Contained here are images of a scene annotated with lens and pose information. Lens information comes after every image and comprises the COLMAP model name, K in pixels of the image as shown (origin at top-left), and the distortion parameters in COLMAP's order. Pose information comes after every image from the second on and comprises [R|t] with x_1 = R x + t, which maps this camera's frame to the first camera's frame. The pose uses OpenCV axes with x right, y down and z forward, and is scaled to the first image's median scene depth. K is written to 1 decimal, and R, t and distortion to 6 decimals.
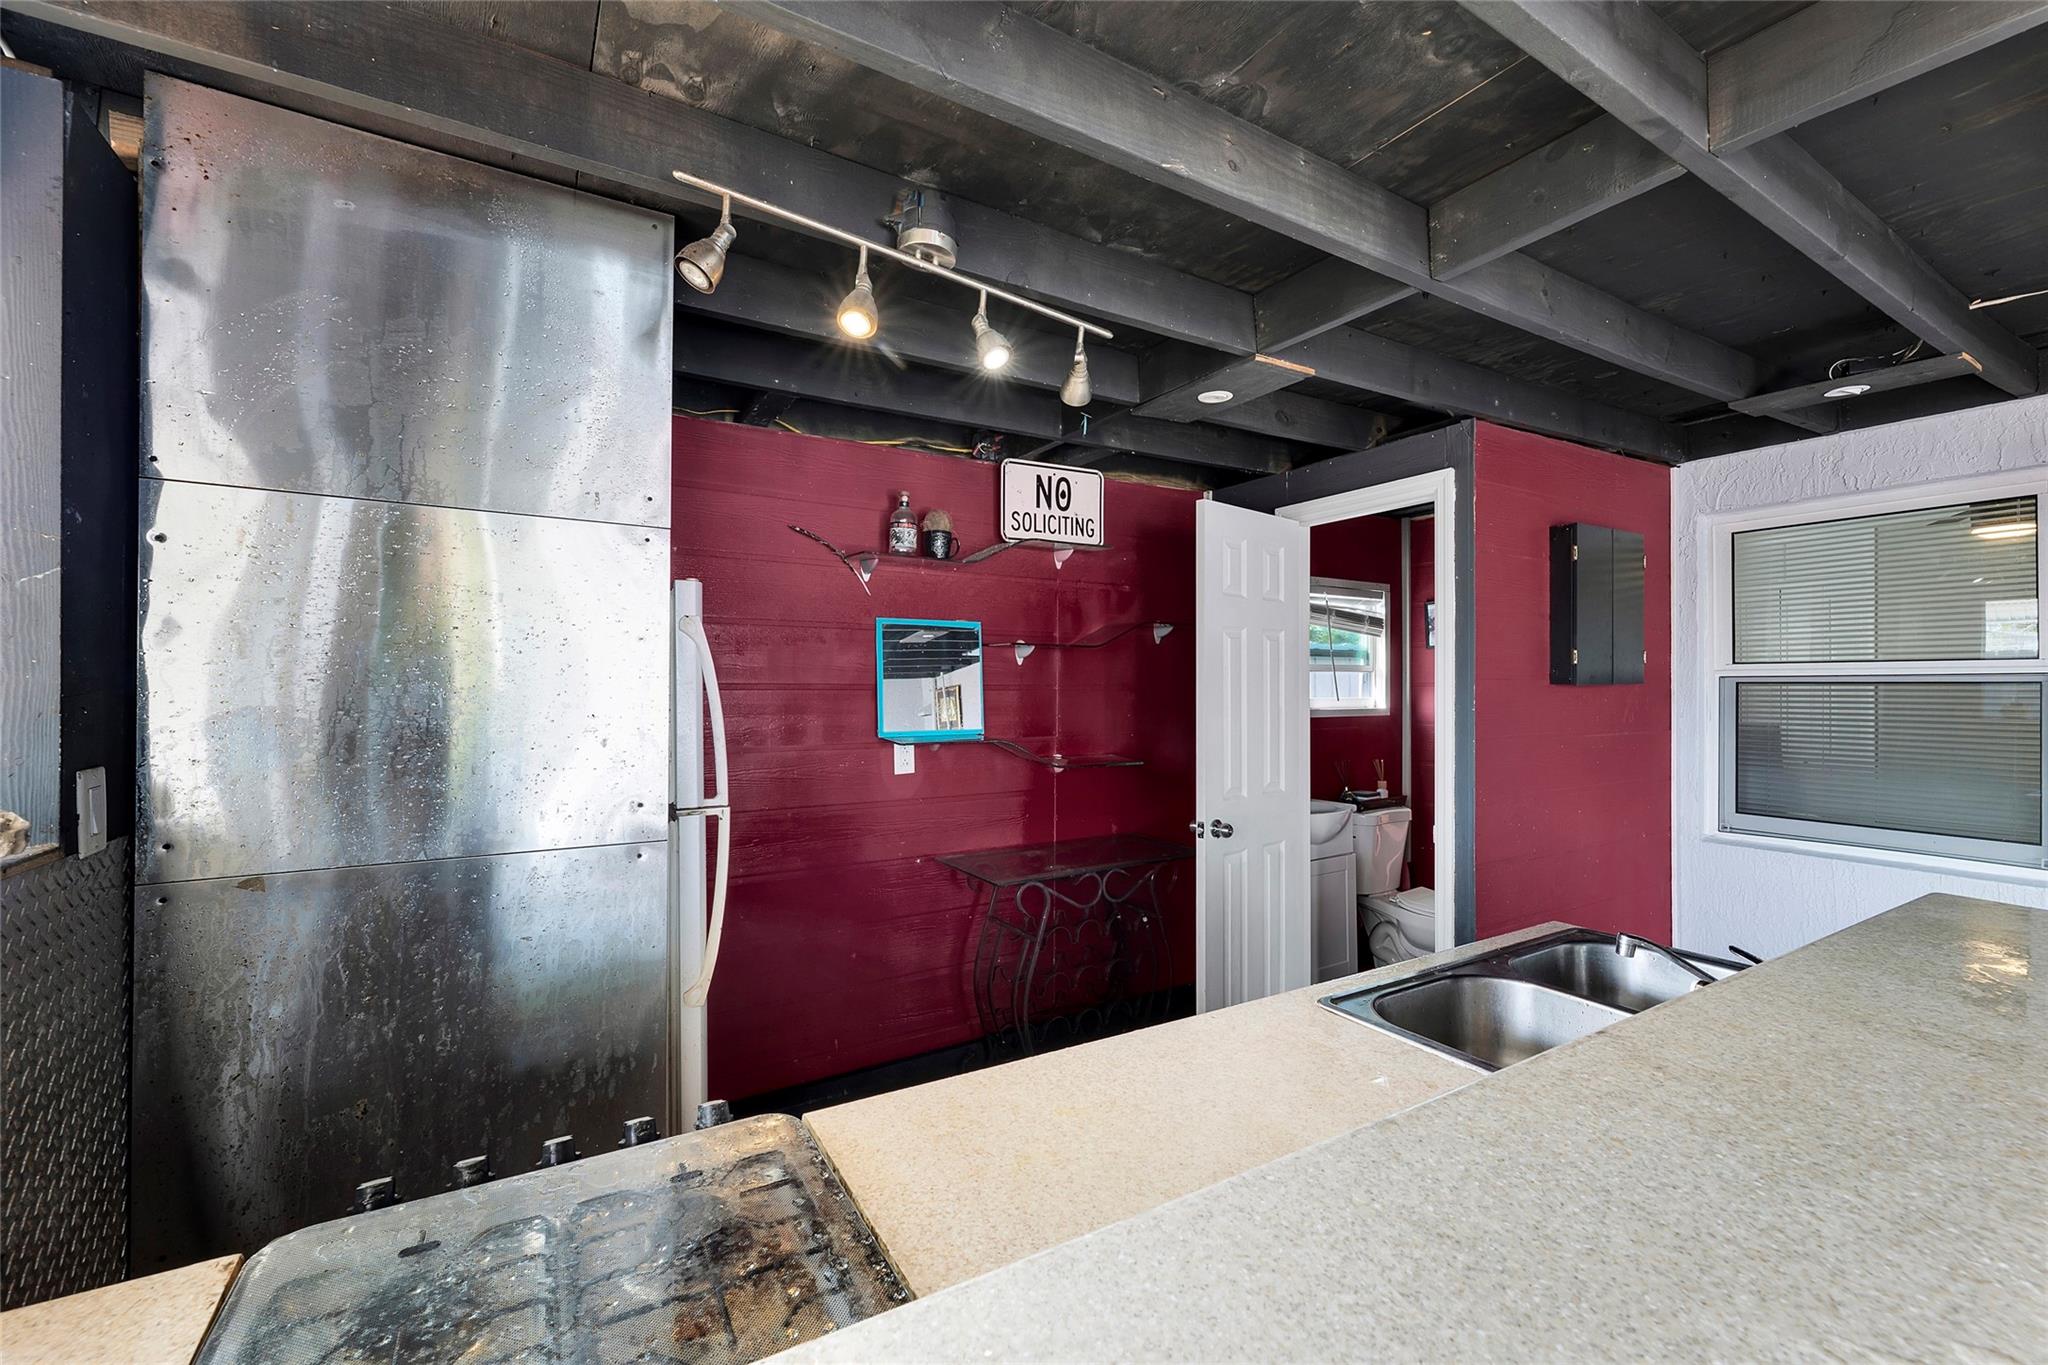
lens RADIAL K [[857.8, 0, 1024.0], [0, 857.8, 682.5], [0, 0, 1]] dist [0.000007, -0.000075]
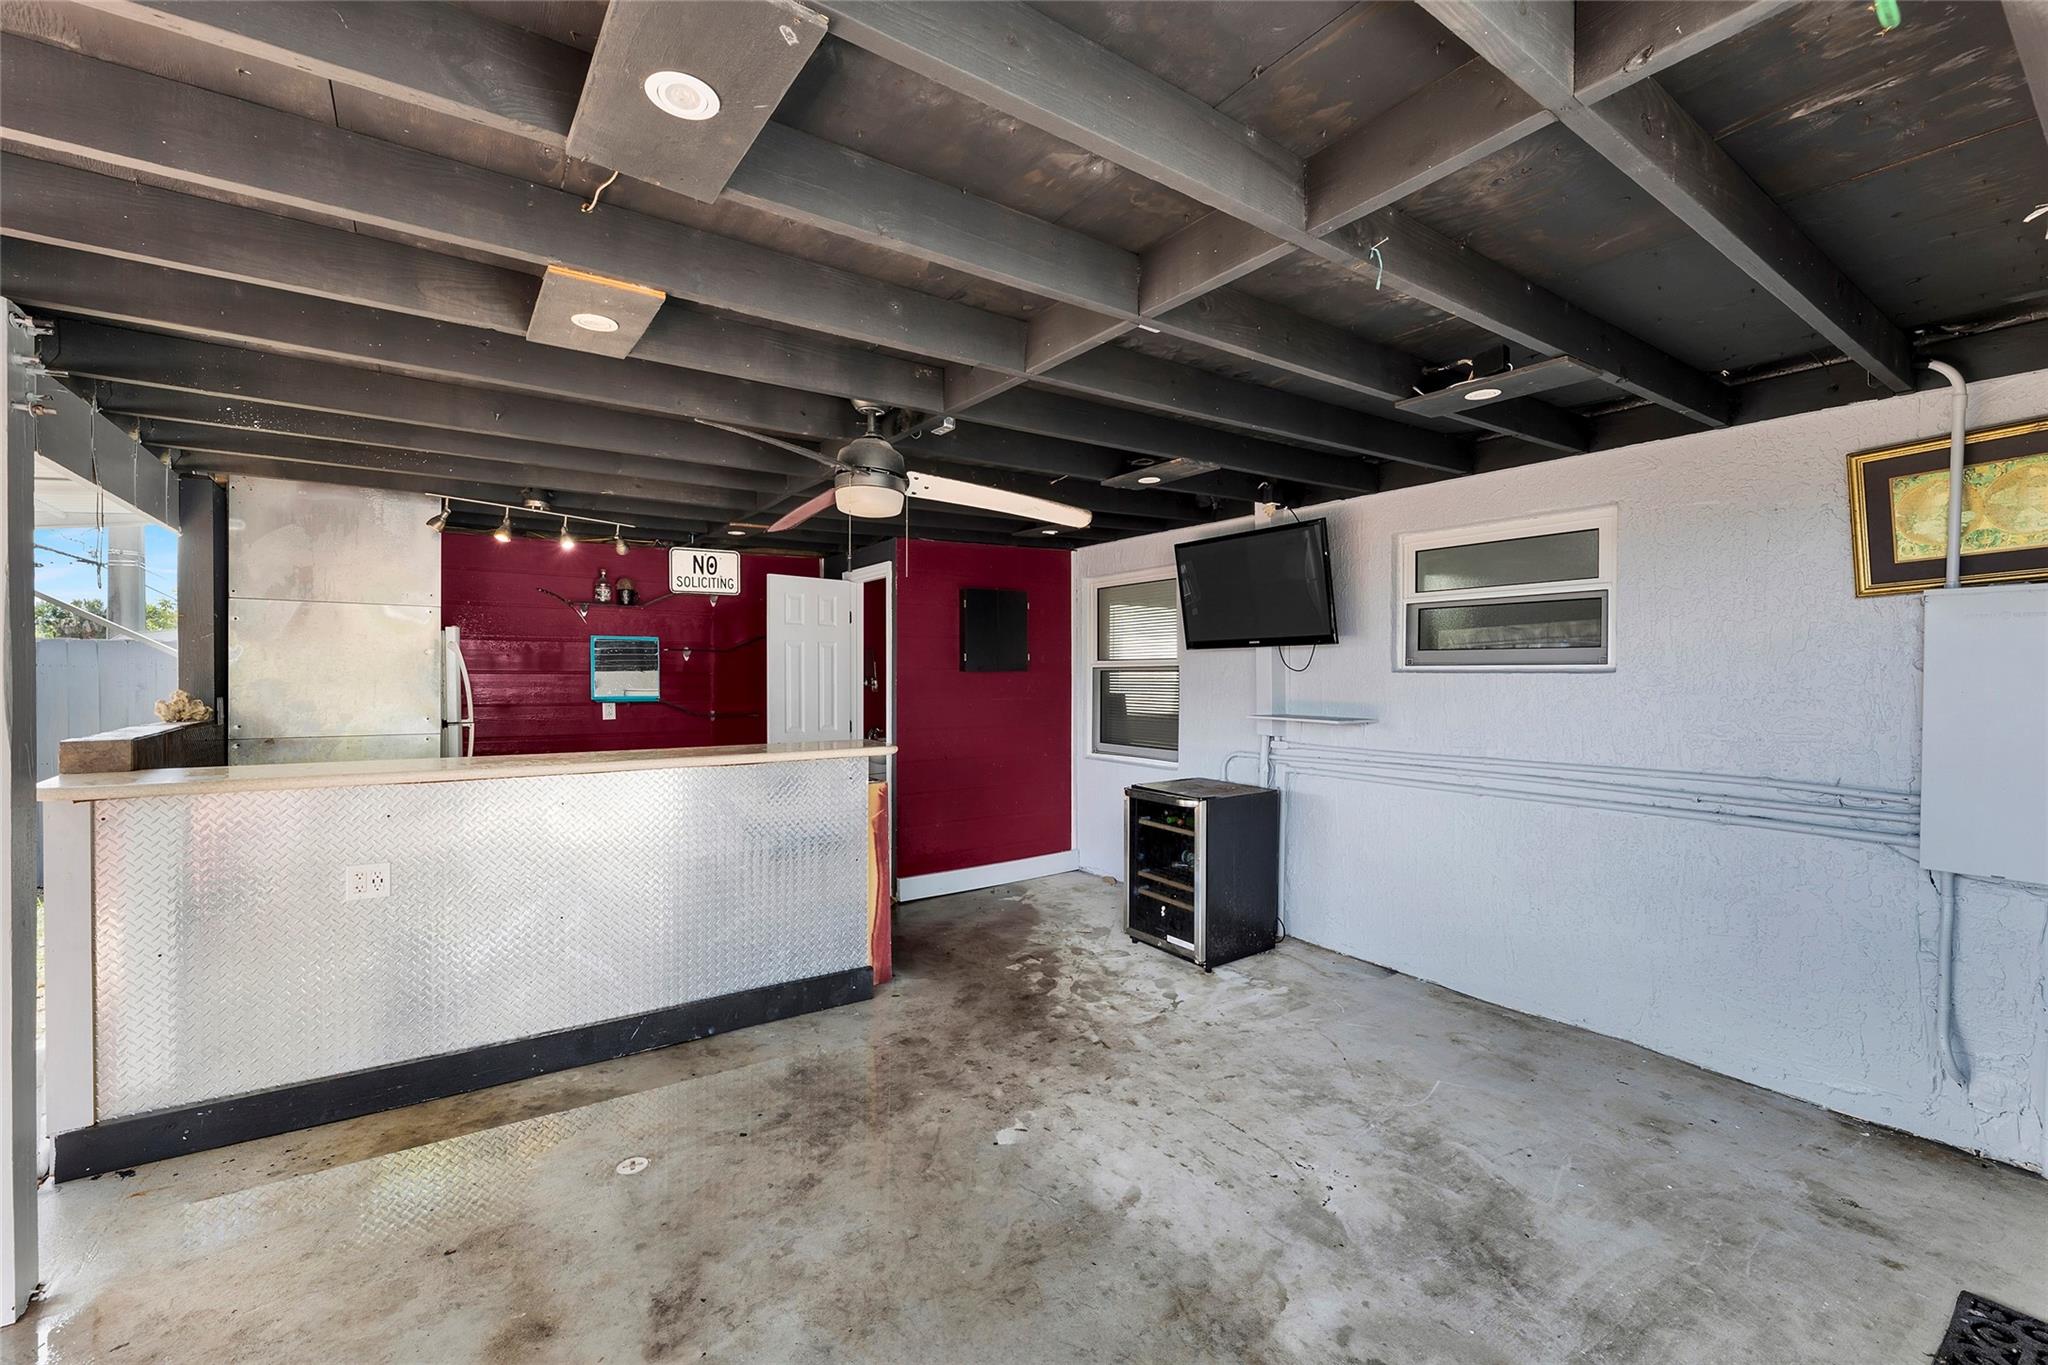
lens RADIAL K [[878.7, 0, 1024.0], [0, 878.7, 682.5], [0, 0, 1]] dist [0.058457, 0.000017]
pose [[0.998717, 0.001357, 0.050621, 0.652203], [-0.002157, 0.999873, 0.015760, -0.004854], [-0.050593, -0.015849, 0.998594, -0.961711]]
